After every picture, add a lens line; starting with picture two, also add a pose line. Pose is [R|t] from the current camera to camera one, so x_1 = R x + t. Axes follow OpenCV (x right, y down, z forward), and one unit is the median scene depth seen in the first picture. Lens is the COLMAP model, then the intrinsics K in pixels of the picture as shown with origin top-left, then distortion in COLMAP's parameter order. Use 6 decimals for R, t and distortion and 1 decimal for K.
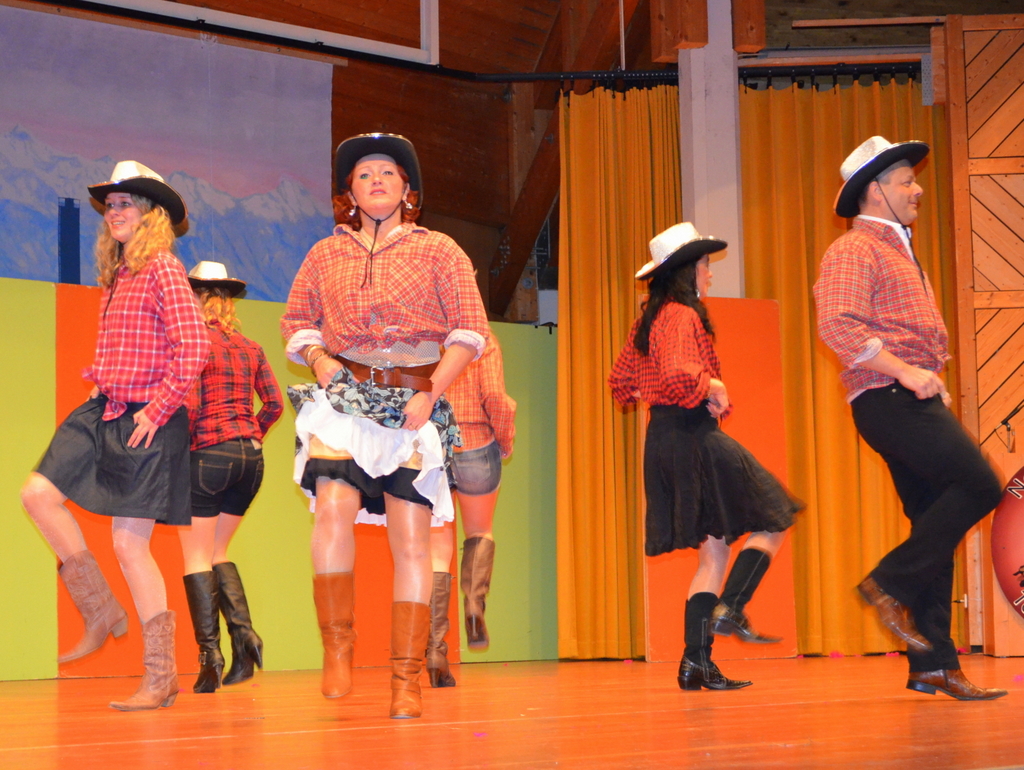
lens RADIAL K [[2308.6, 0, 499.7], [0, 2308.6, 428.5], [0, 0, 1]] dist [0.016683, 0.000000]
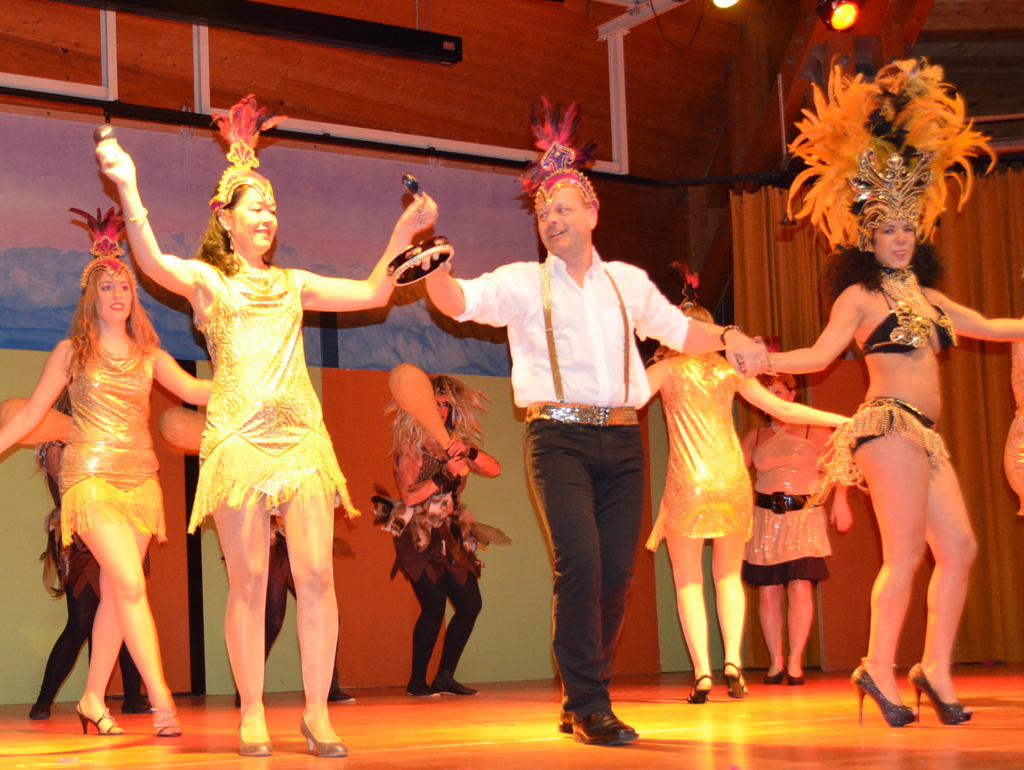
lens RADIAL K [[1167.3, 0, 507.2], [0, 1167.3, 368.0], [0, 0, 1]] dist [-0.001136, 0.000000]
pose [[0.986419, -0.026082, -0.162166, 0.007688], [0.026281, 0.999654, -0.000914, -0.059405], [0.162134, -0.003361, 0.986763, 0.399873]]
